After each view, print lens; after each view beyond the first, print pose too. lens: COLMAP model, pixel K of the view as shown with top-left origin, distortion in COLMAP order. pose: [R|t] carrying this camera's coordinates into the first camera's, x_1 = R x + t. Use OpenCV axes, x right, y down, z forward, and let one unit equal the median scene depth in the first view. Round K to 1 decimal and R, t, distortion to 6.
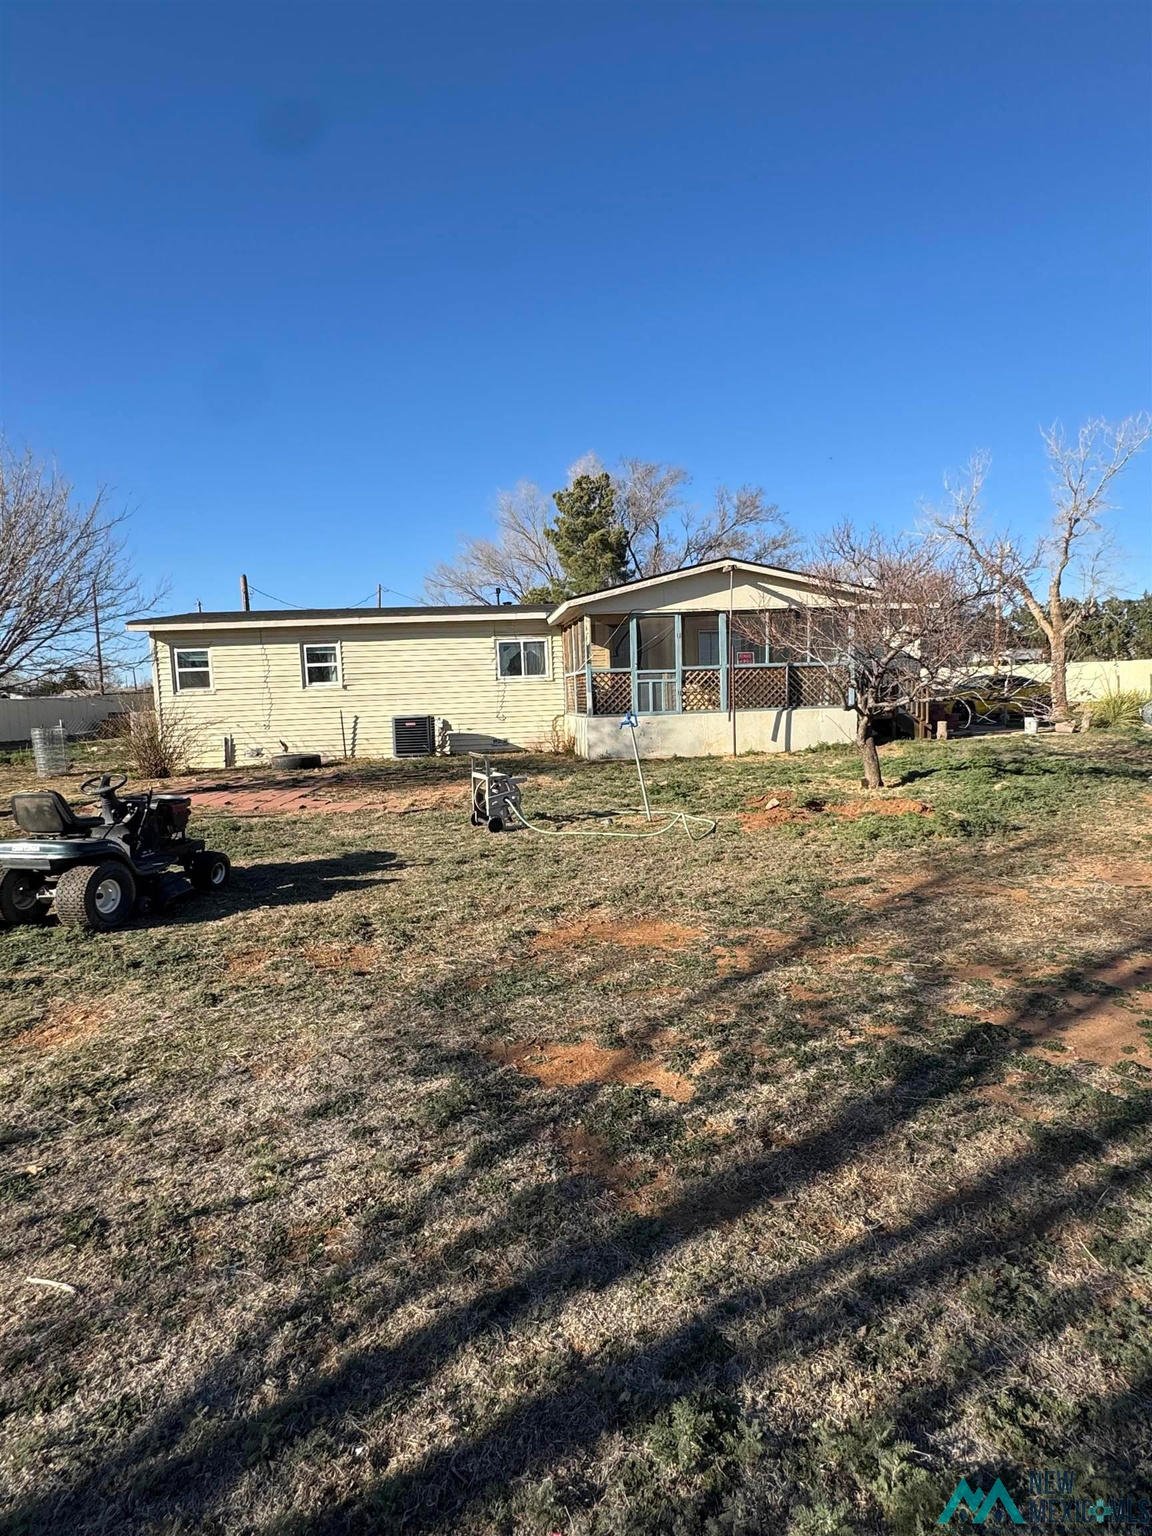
lens RADIAL K [[828.6, 0, 576.0], [0, 828.6, 768.0], [0, 0, 1]] dist [0.001121, 0.000072]
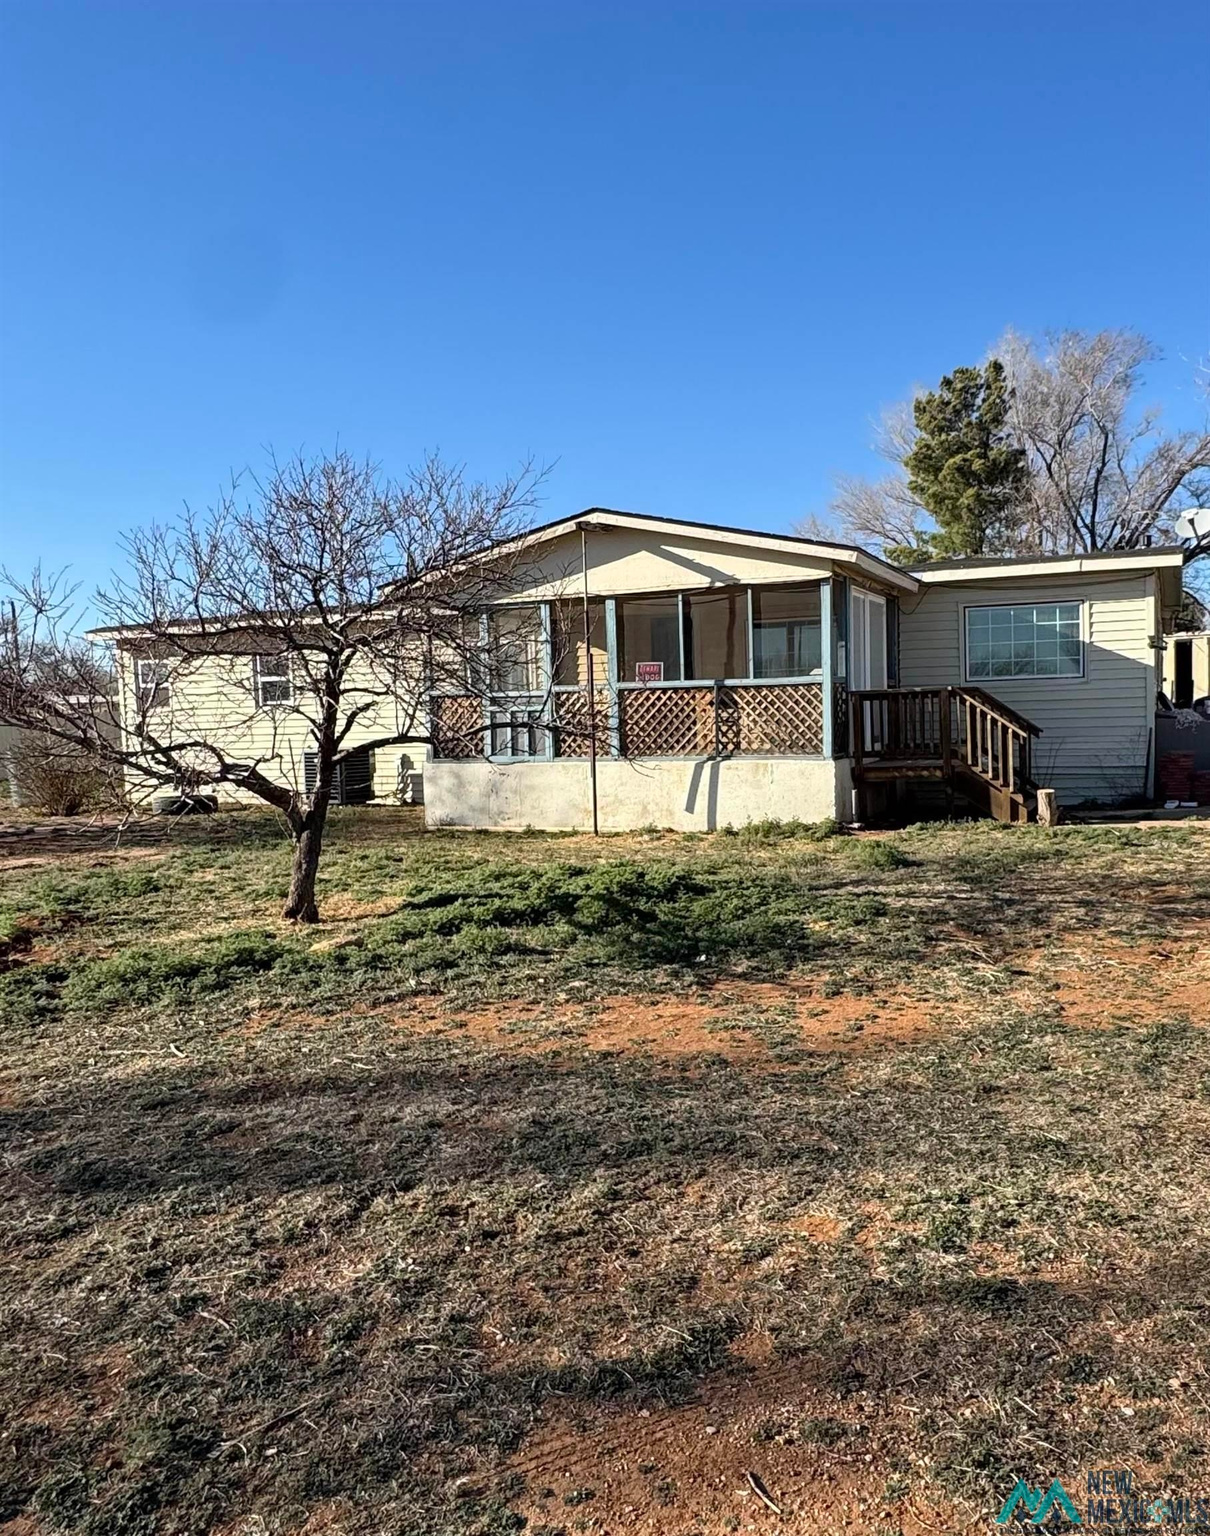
lens RADIAL K [[1152.9, 0, 658.8], [0, 1152.9, 770.6], [0, 0, 1]] dist [0.001050, -0.000070]
pose [[0.879104, 0.036149, -0.475257, 0.606268], [-0.046025, 0.998898, -0.009156, -0.053655], [0.474403, 0.029923, 0.879799, 0.268129]]
